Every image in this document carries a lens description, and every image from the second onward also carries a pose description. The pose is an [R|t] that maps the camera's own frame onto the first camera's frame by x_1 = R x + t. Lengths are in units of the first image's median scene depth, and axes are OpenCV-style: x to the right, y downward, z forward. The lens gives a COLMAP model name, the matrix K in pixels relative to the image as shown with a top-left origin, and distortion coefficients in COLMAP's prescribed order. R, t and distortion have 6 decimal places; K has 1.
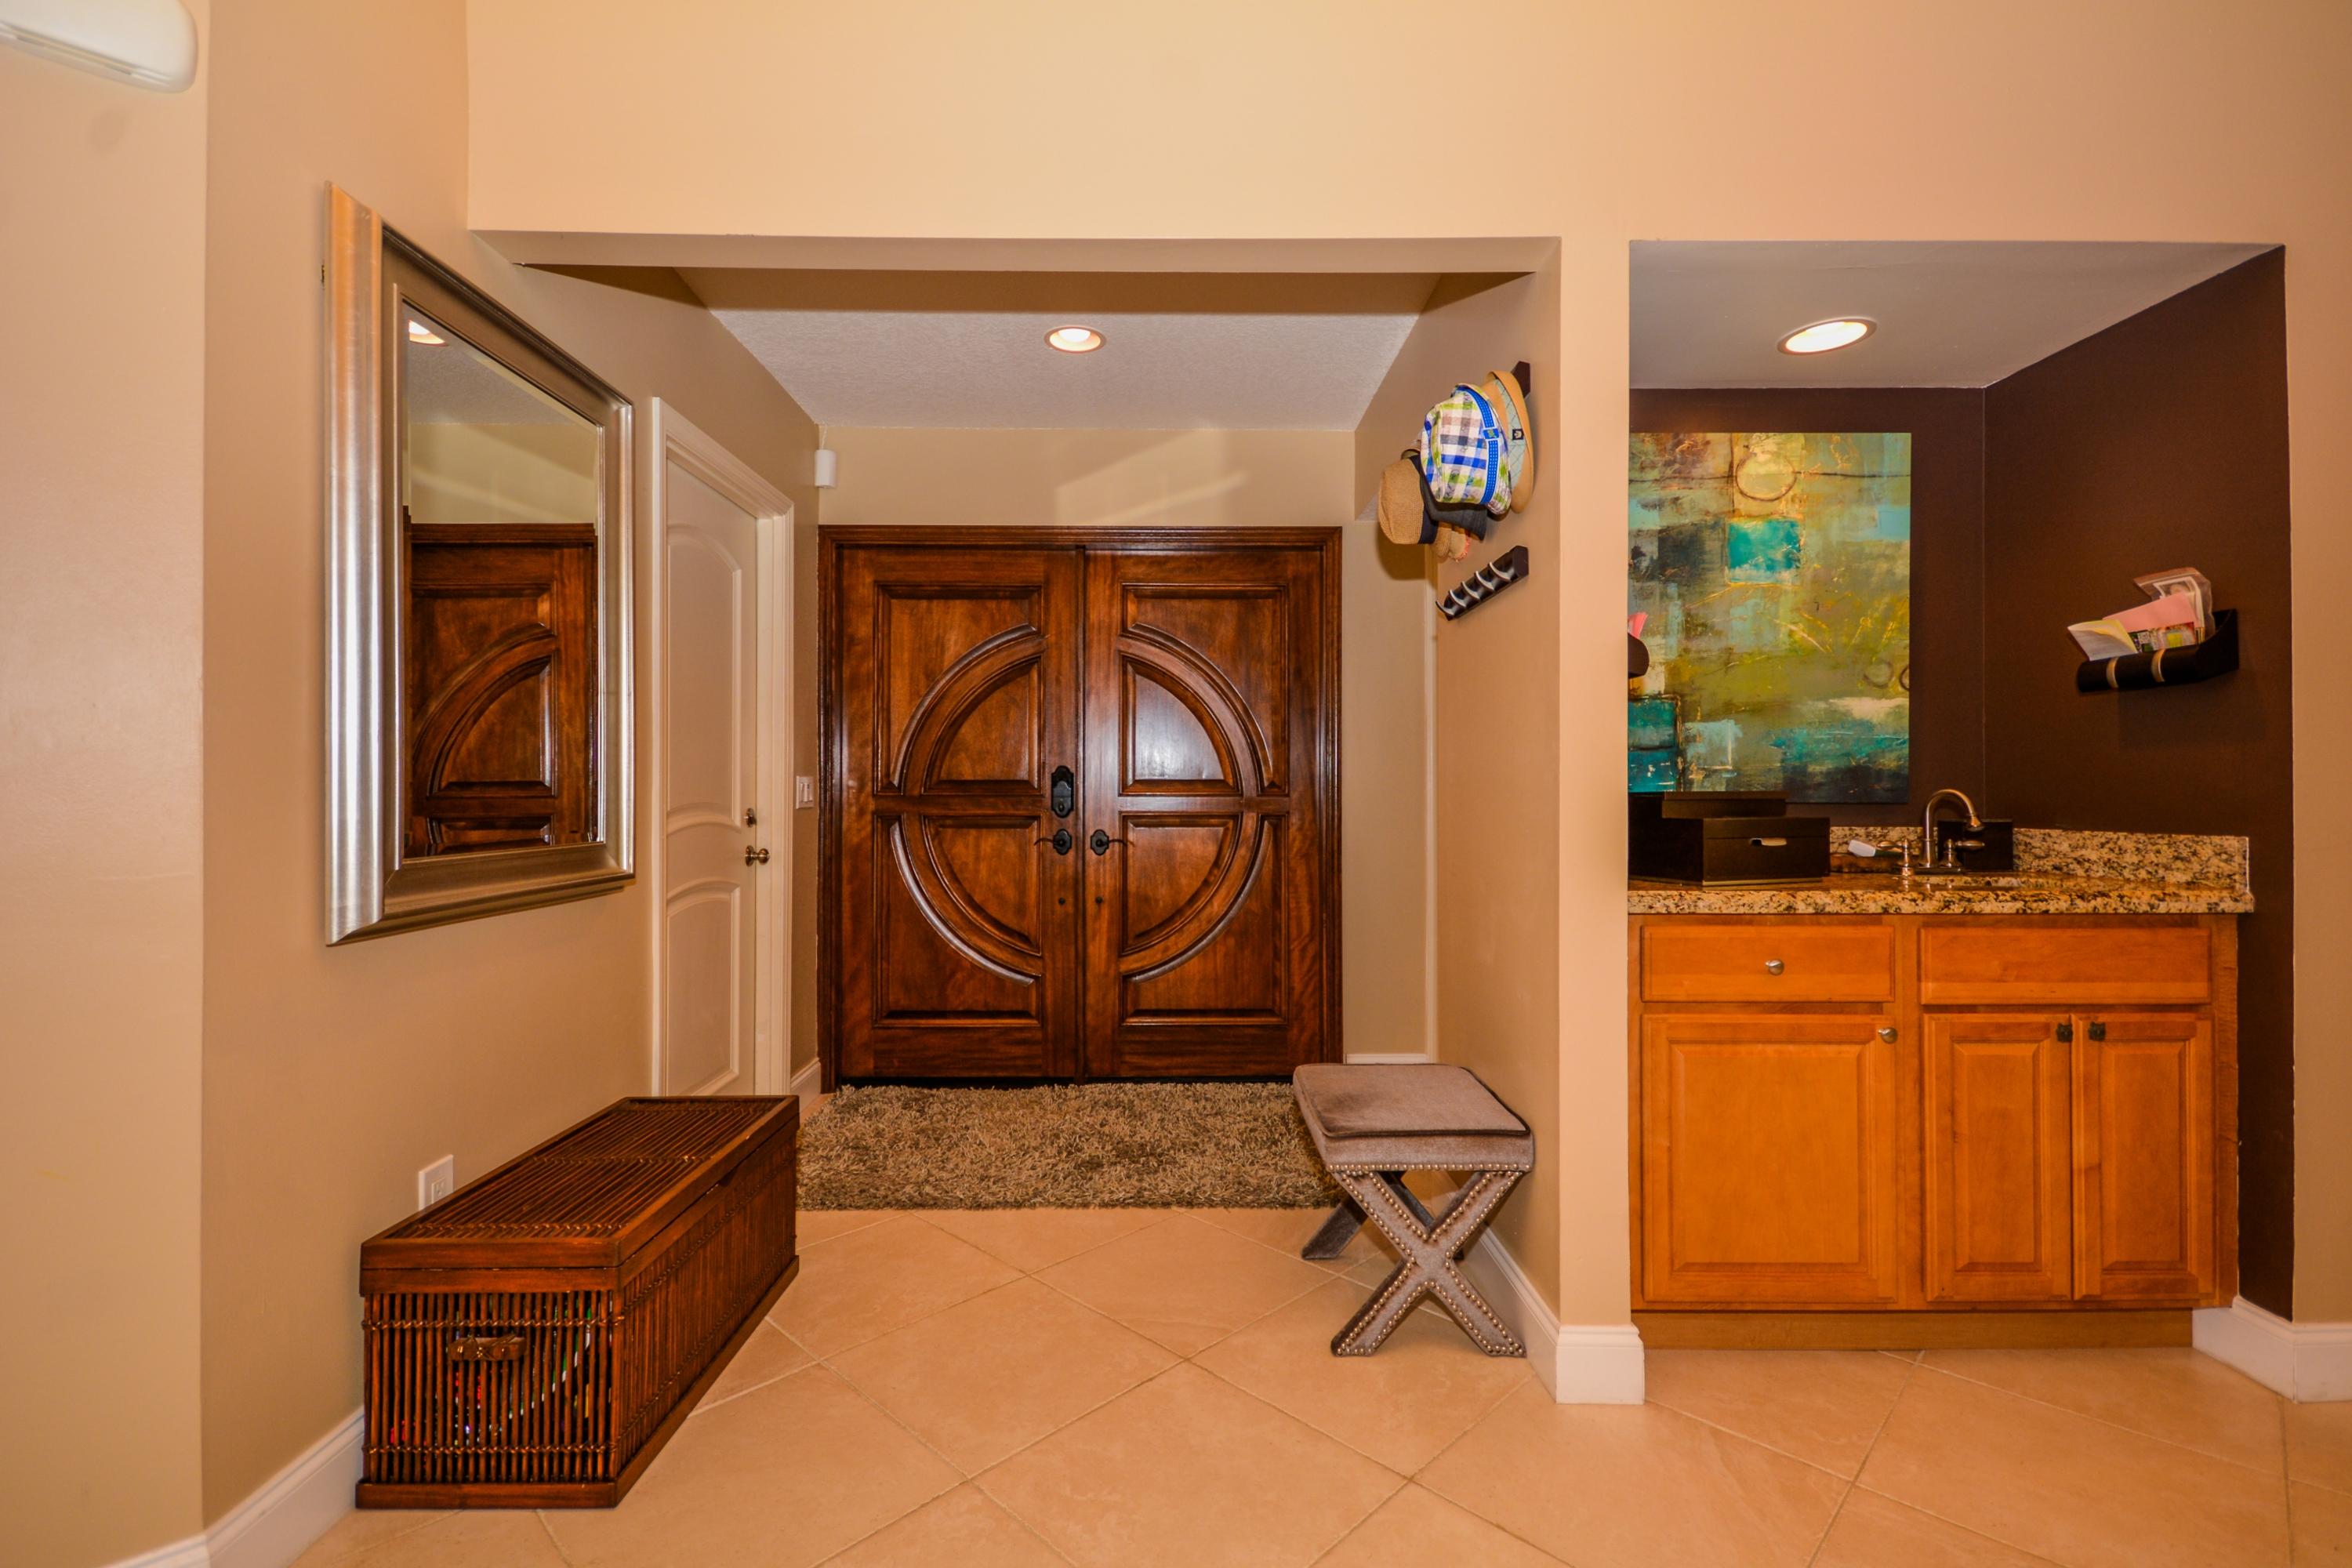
lens RADIAL K [[1028.0, 0, 1175.5], [0, 1028.0, 787.6], [0, 0, 1]] dist [0.054739, -0.028084]
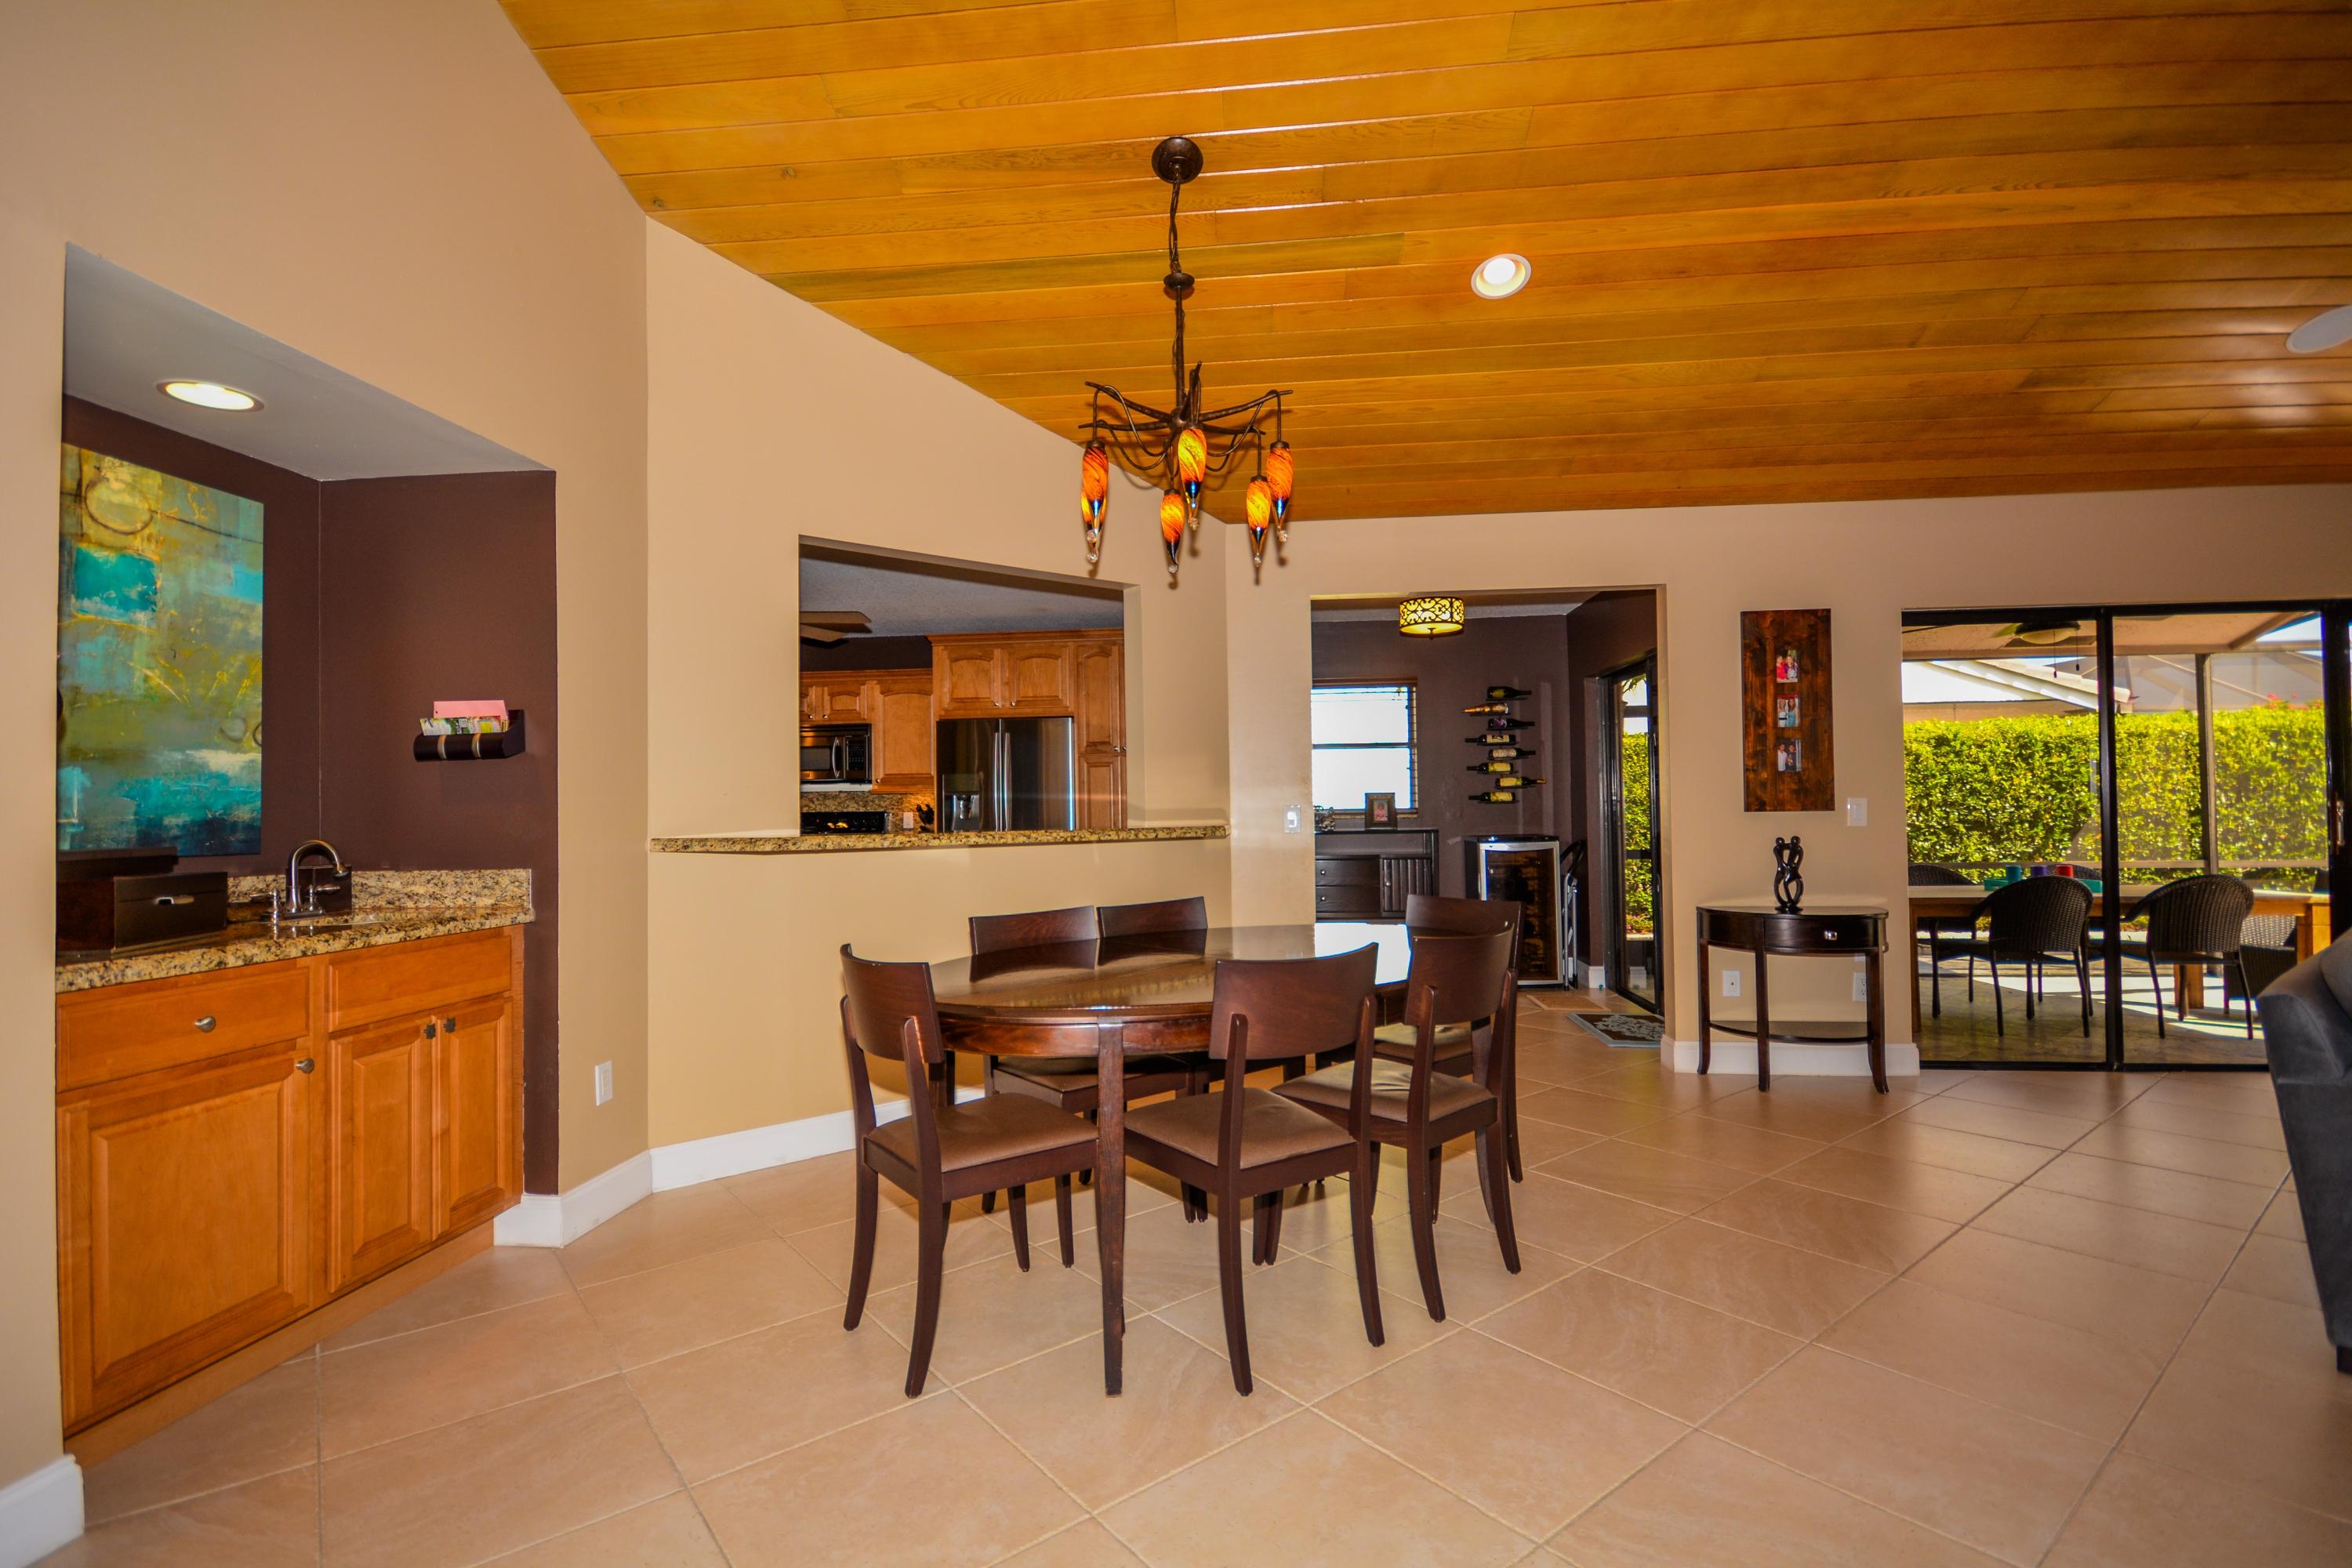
lens RADIAL K [[1075.1, 0, 1175.9], [0, 1075.1, 789.1], [0, 0, 1]] dist [-0.002879, -0.001588]
pose [[0.114682, 0.020433, 0.993192, -0.265844], [0.010188, 0.999712, -0.021743, -0.017055], [-0.993350, 0.012612, 0.114440, -0.034851]]
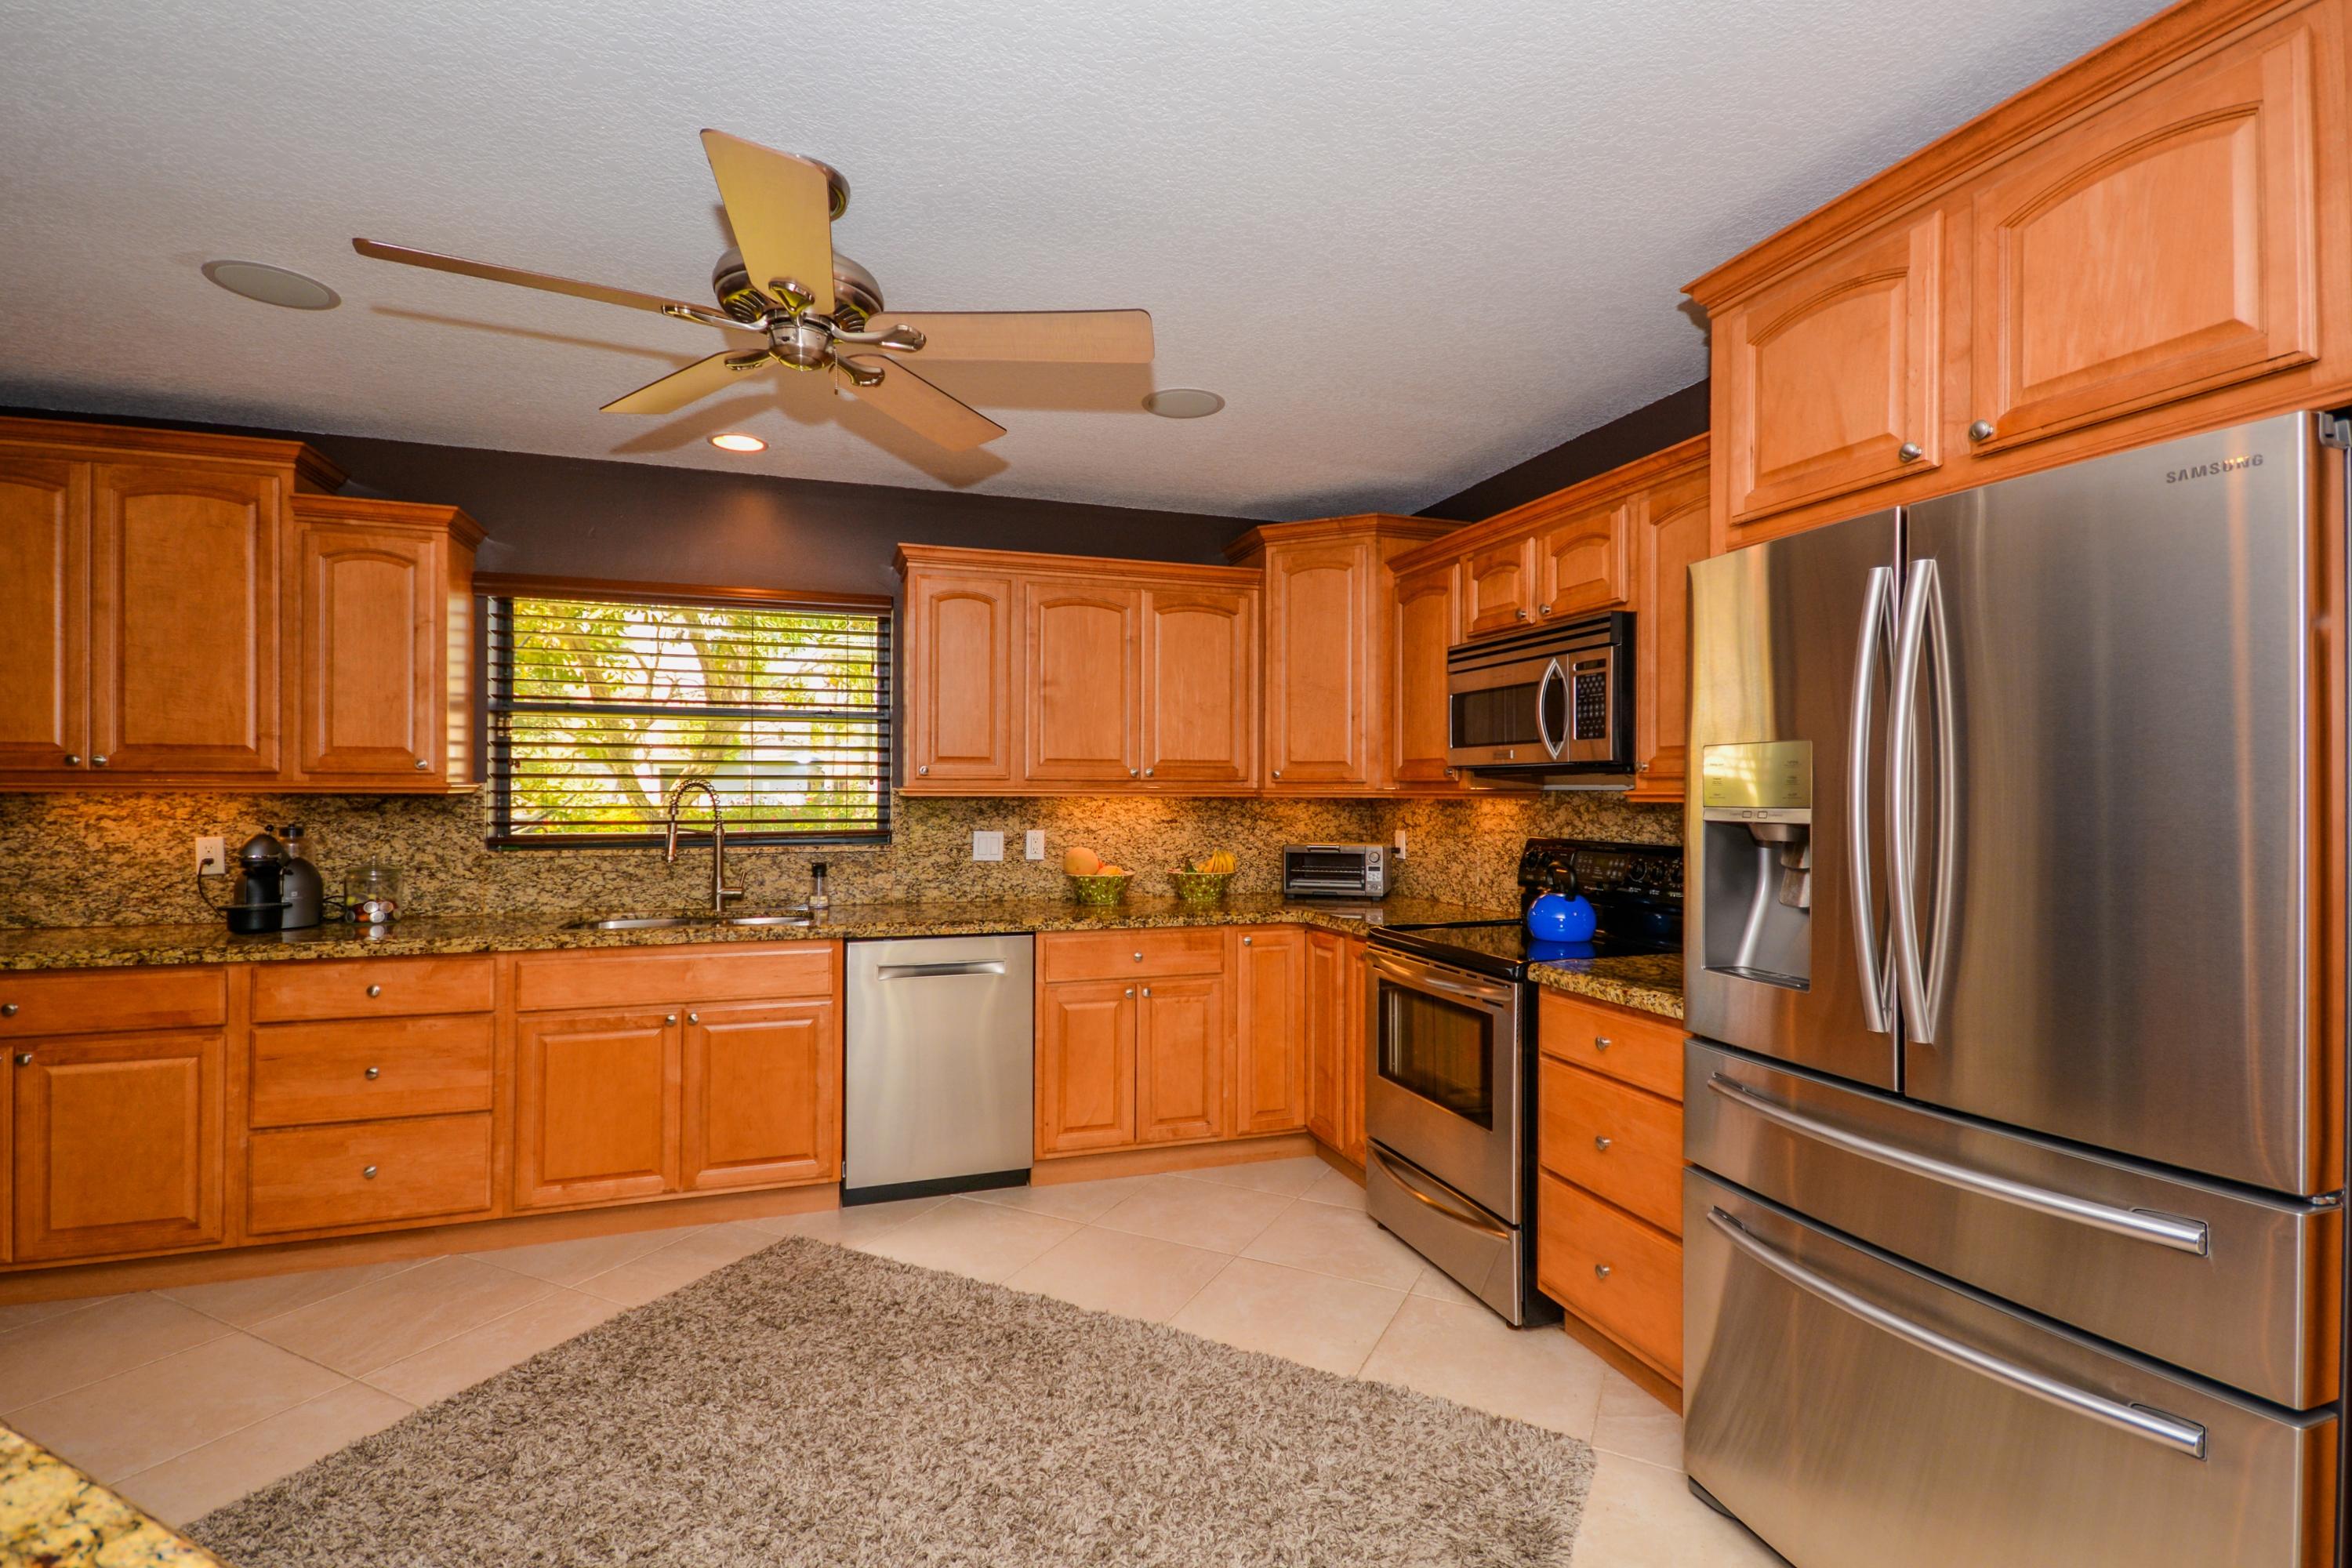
lens RADIAL K [[1082.3, 0, 1172.9], [0, 1082.3, 784.5], [0, 0, 1]] dist [0.000925, 0.000151]
pose [[0.951530, 0.006842, 0.307480, 1.813253], [-0.006473, 0.999977, -0.002218, -0.089965], [-0.307488, 0.000120, 0.951552, 0.237457]]
